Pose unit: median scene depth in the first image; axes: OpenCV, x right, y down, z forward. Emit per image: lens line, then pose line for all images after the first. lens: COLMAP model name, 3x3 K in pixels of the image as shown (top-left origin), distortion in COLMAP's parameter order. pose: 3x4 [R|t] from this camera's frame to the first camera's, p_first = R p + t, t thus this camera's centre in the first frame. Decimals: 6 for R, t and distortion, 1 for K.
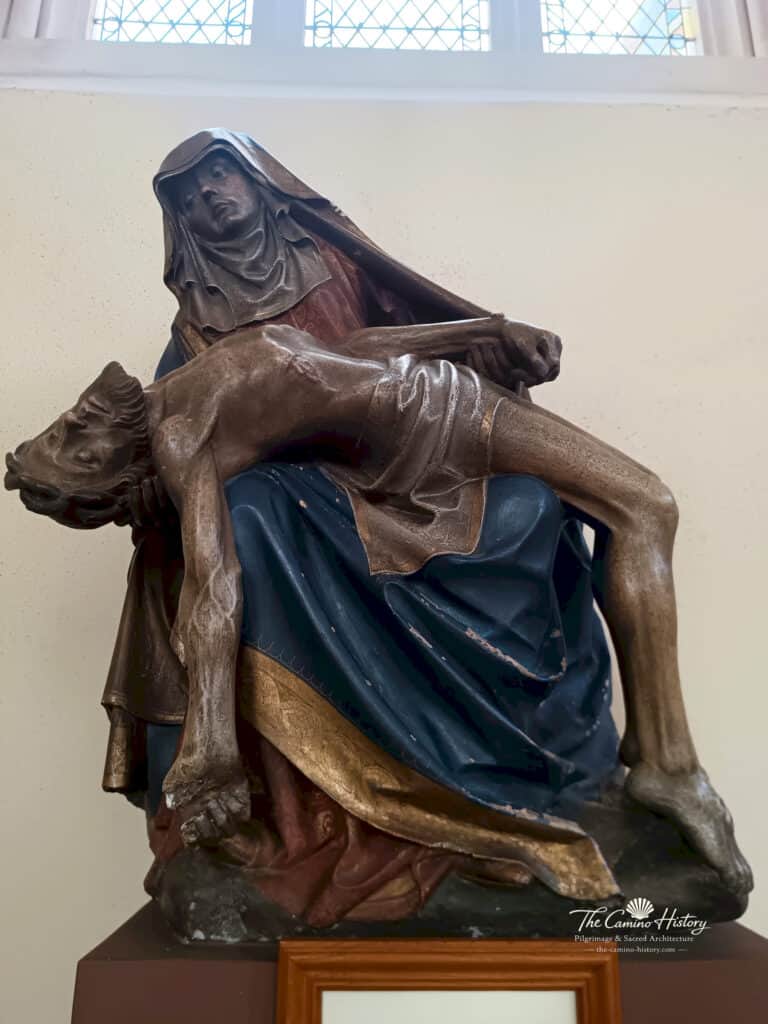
lens RADIAL K [[748.7, 0, 380.2], [0, 748.7, 500.3], [0, 0, 1]] dist [0.058171, -0.094328]
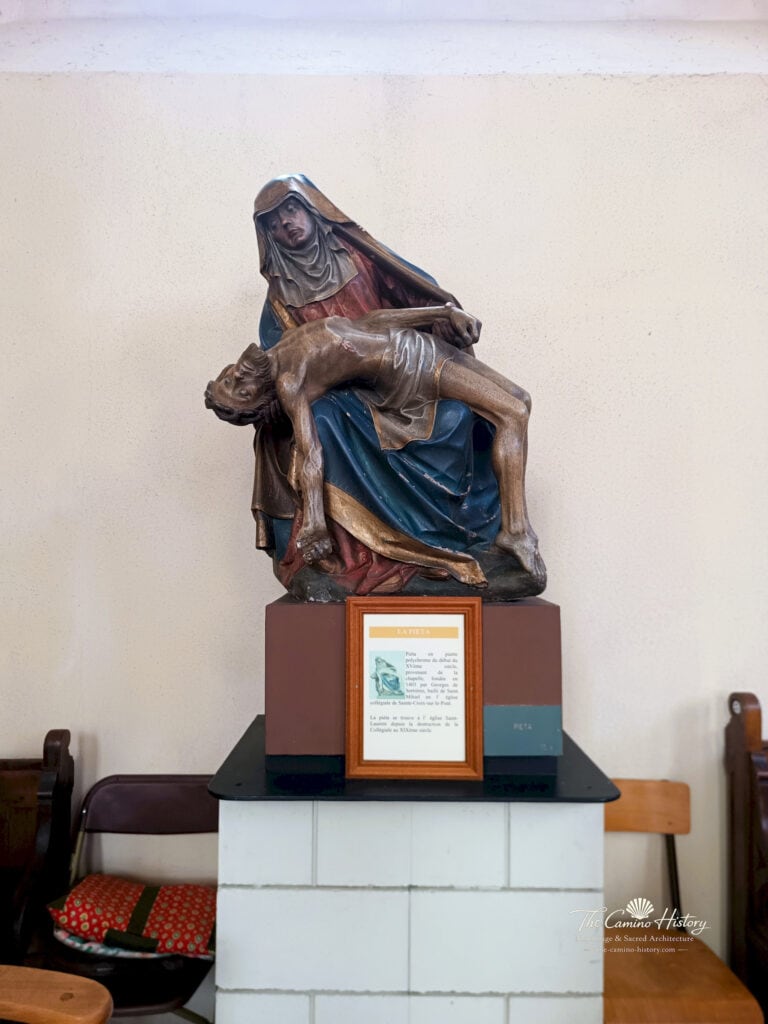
lens RADIAL K [[748.7, 0, 380.2], [0, 748.7, 500.3], [0, 0, 1]] dist [0.058171, -0.094328]
pose [[0.999744, -0.006445, -0.021666, 0.028164], [0.011151, 0.974372, 0.224666, -0.230637], [0.019663, -0.224850, 0.974195, -1.083758]]
